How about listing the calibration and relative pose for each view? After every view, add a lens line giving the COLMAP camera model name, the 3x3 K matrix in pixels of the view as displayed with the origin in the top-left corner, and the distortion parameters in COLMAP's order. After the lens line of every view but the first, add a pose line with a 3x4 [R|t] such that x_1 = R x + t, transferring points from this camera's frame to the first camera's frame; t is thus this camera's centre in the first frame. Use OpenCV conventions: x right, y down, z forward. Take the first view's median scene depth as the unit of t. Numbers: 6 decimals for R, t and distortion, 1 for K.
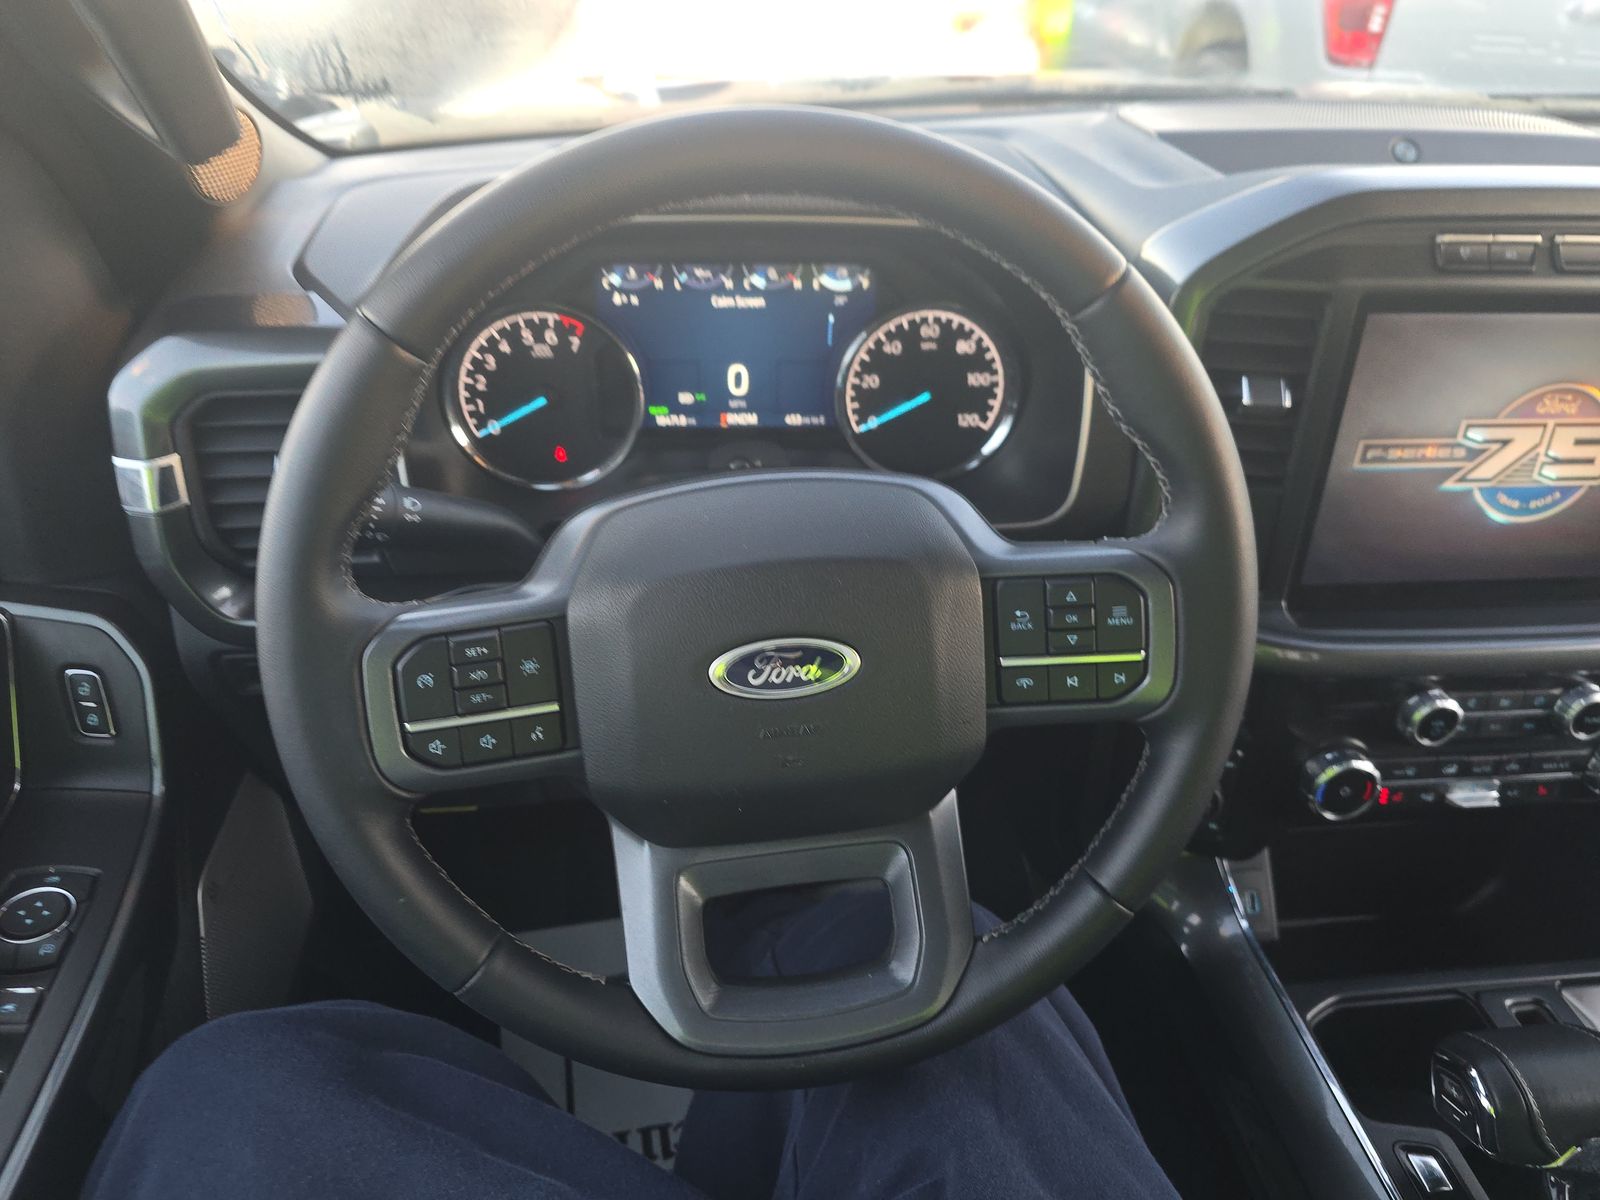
lens RADIAL K [[1094.5, 0, 785.5], [0, 1094.5, 604.5], [0, 0, 1]] dist [0.047535, -0.034765]
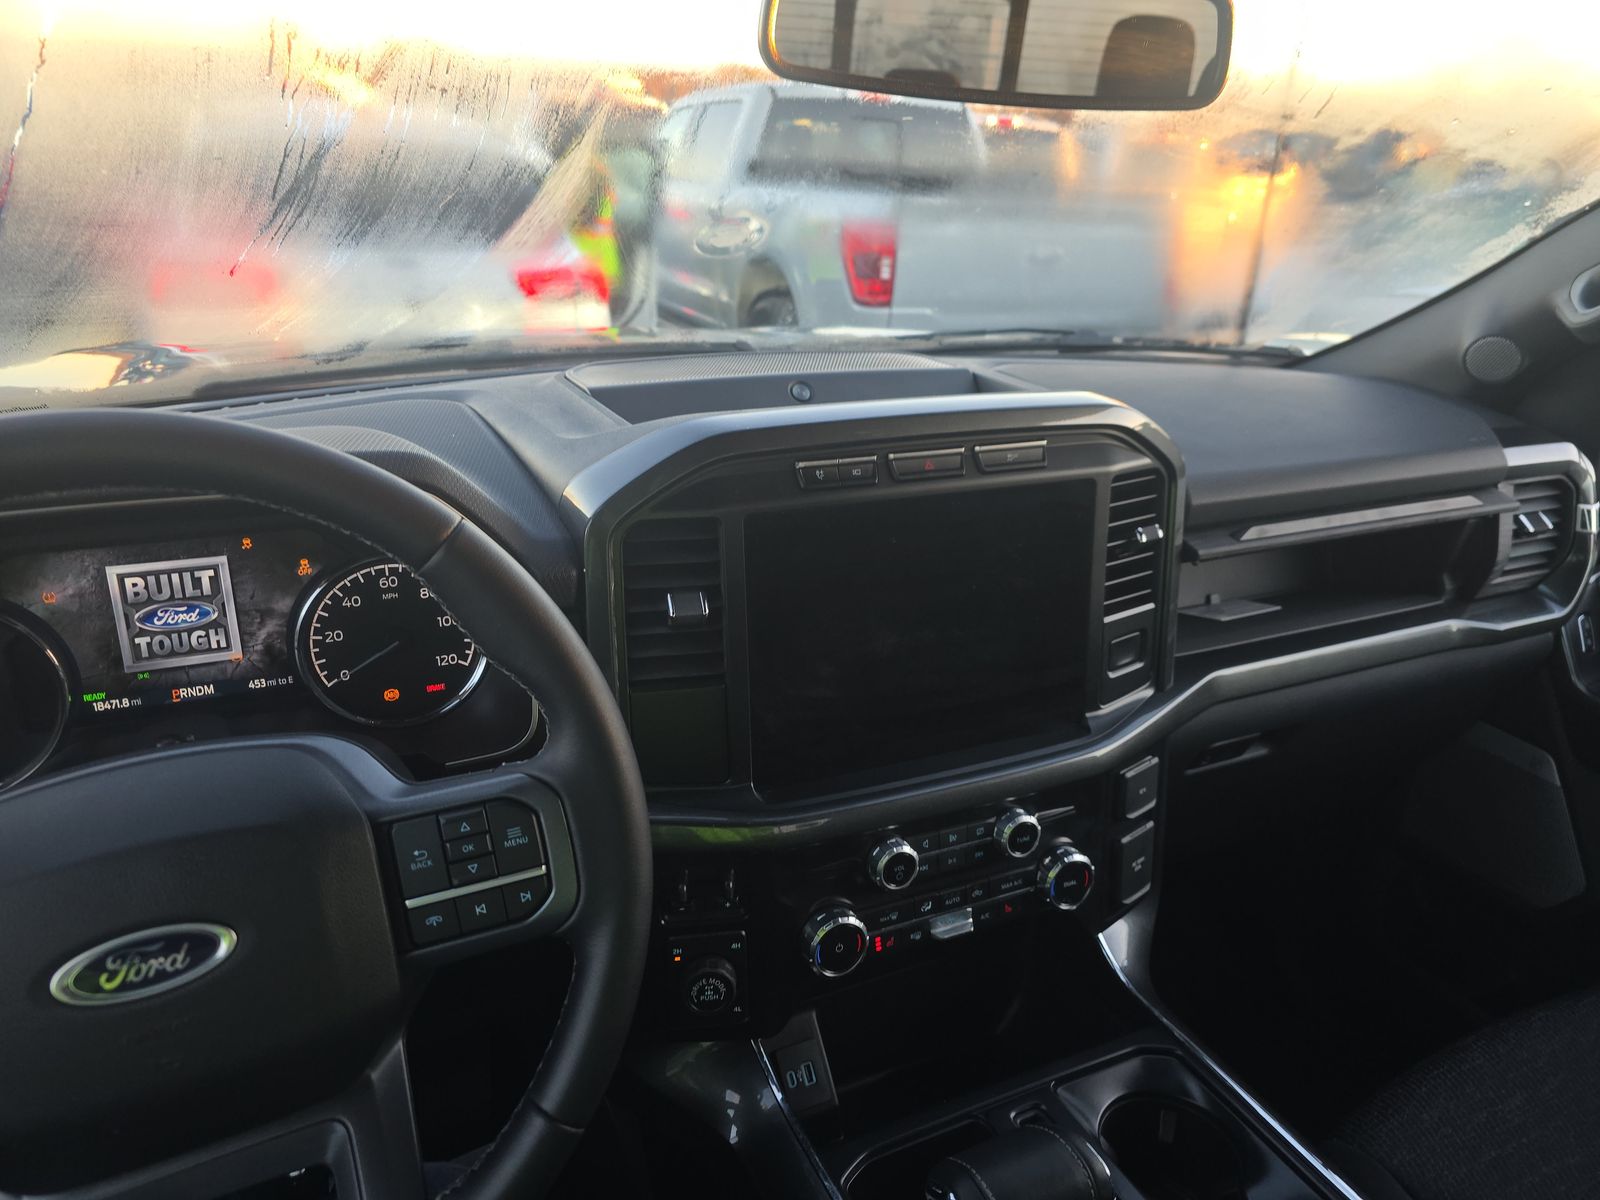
lens RADIAL K [[1094.5, 0, 795.7], [0, 1094.5, 595.1], [0, 0, 1]] dist [0.047535, -0.034765]
pose [[0.945792, -0.122787, 0.300667, 0.184624], [0.180319, 0.968507, -0.171698, 0.010743], [-0.270116, 0.216607, 0.938147, -0.077156]]
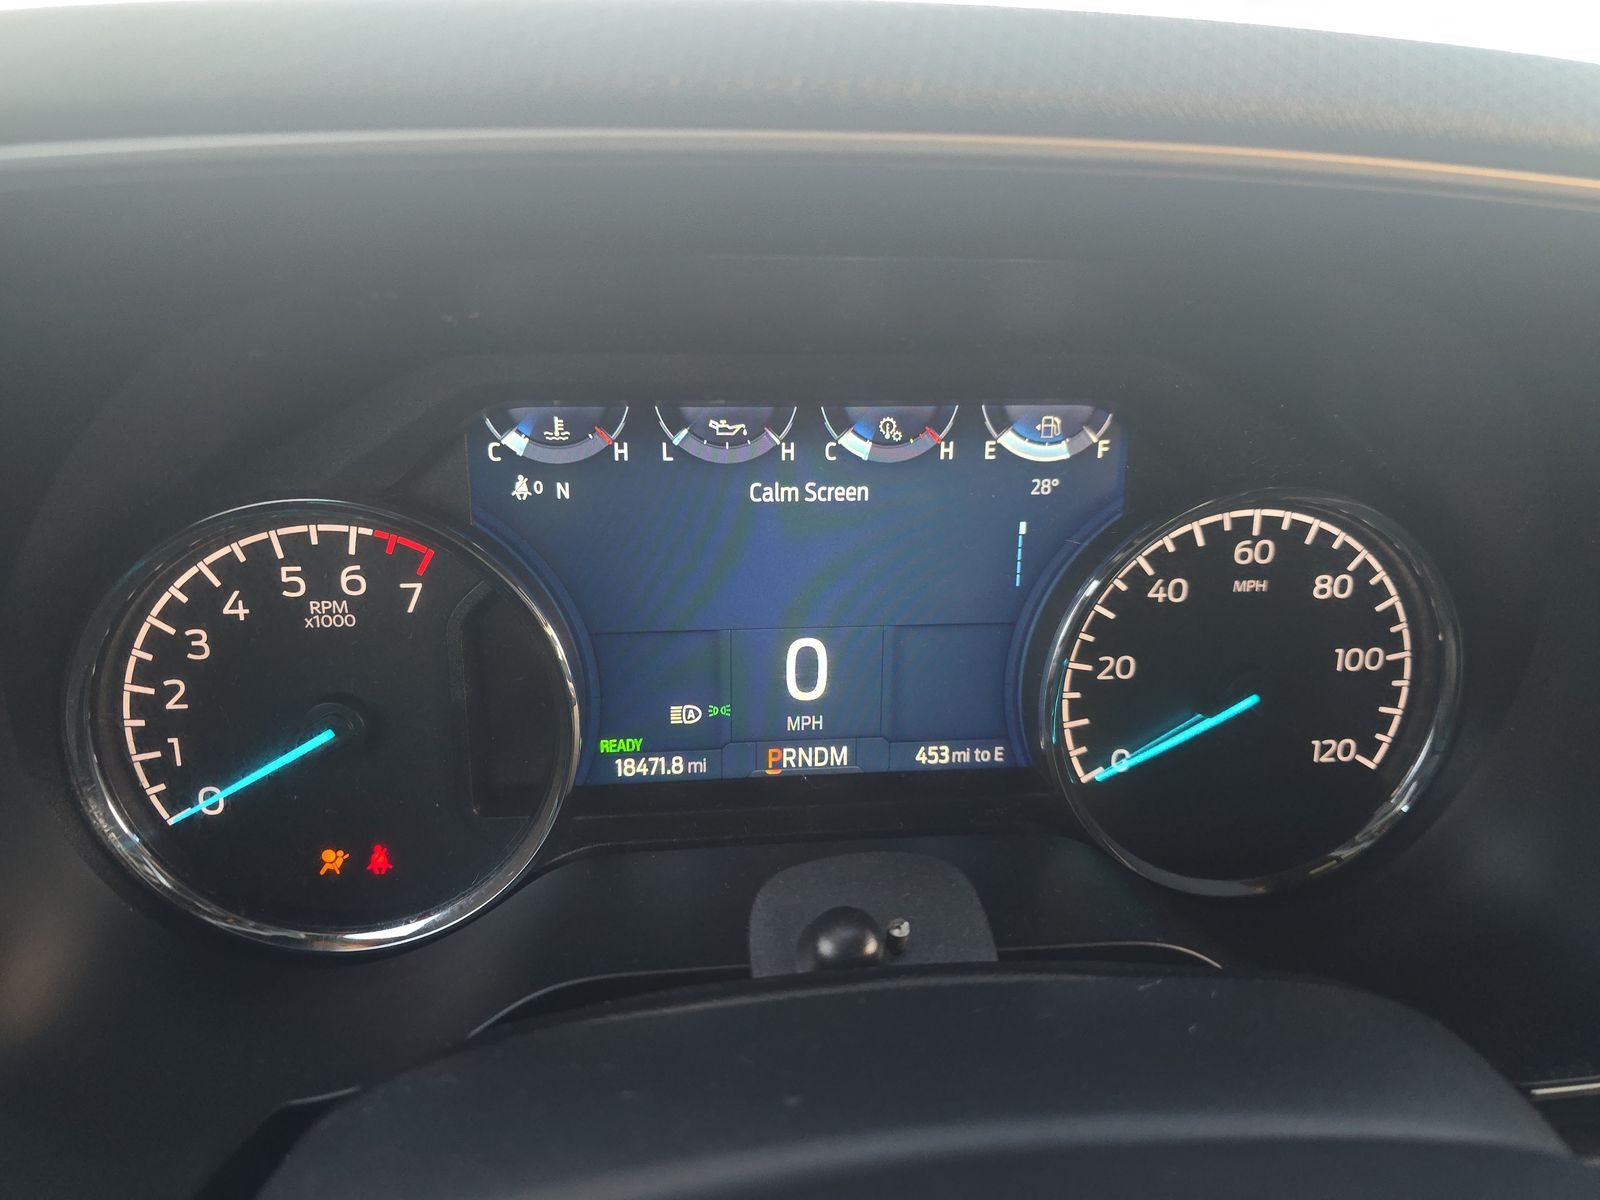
lens RADIAL K [[1094.5, 0, 793.9], [0, 1094.5, 597.8], [0, 0, 1]] dist [0.047535, -0.034765]
pose [[0.999719, -0.018437, 0.014899, -0.056249], [0.021448, 0.971203, -0.237287, -0.135429], [-0.010095, 0.237540, 0.971325, 0.597596]]
